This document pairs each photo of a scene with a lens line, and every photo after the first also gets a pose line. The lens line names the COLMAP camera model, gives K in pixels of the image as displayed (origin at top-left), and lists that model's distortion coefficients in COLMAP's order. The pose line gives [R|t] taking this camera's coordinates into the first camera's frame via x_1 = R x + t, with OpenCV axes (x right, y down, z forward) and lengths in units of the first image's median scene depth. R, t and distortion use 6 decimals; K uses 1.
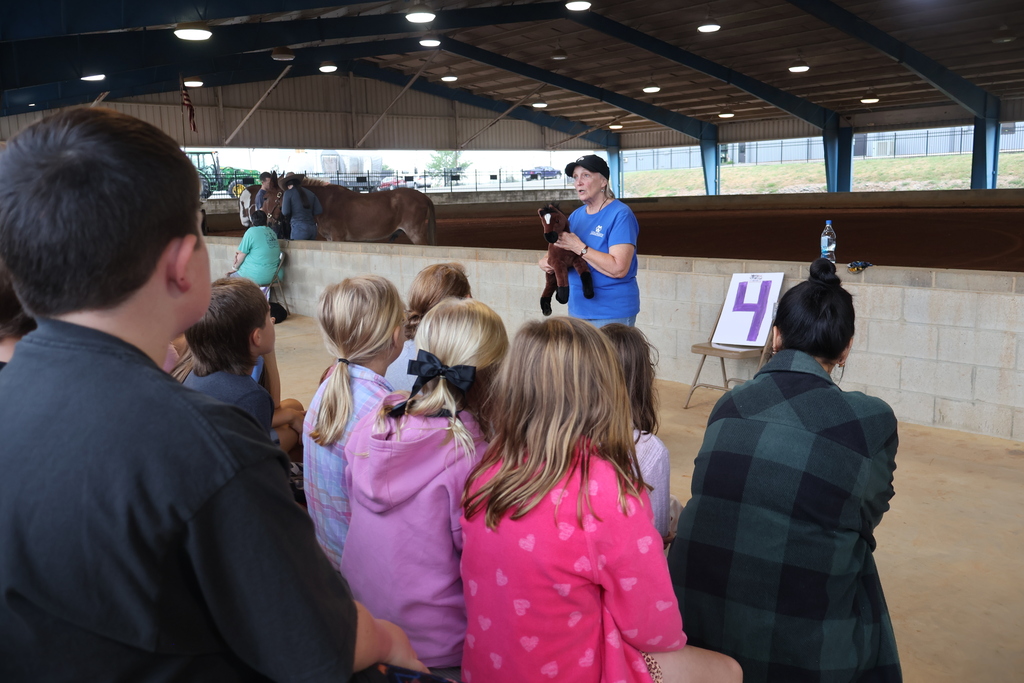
lens RADIAL K [[855.0, 0, 512.0], [0, 855.0, 341.5], [0, 0, 1]] dist [0.005911, 0.006101]
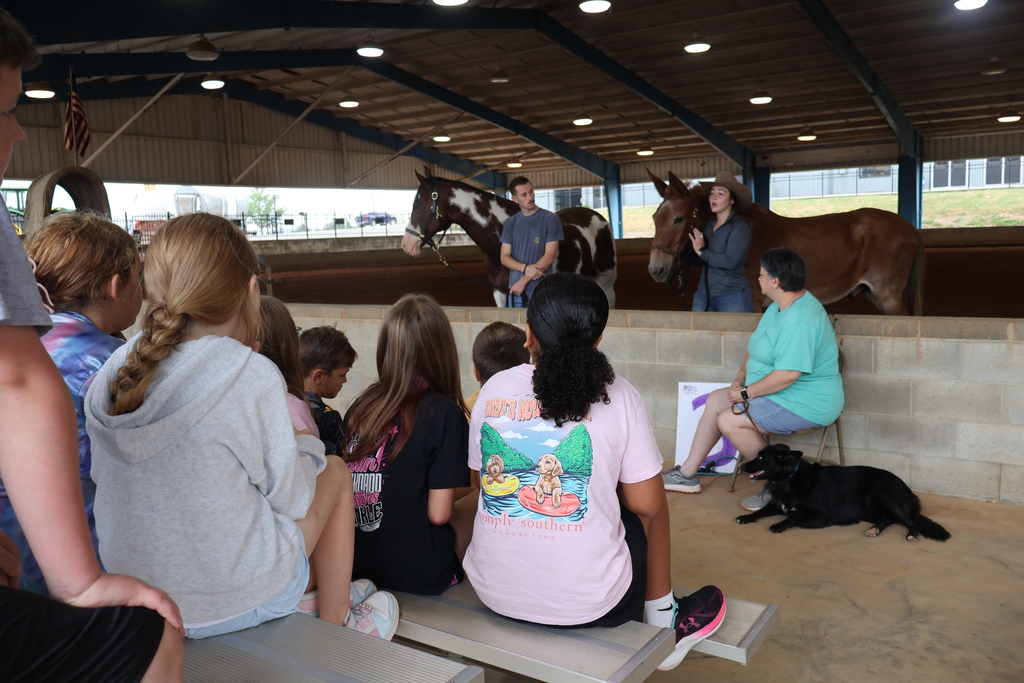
lens RADIAL K [[855.0, 0, 512.0], [0, 855.0, 341.5], [0, 0, 1]] dist [0.005911, 0.006101]
pose [[0.968770, -0.039058, 0.244864, -0.129869], [0.052482, 0.997442, -0.048538, -0.022679], [-0.242342, 0.059873, 0.968342, 0.150740]]
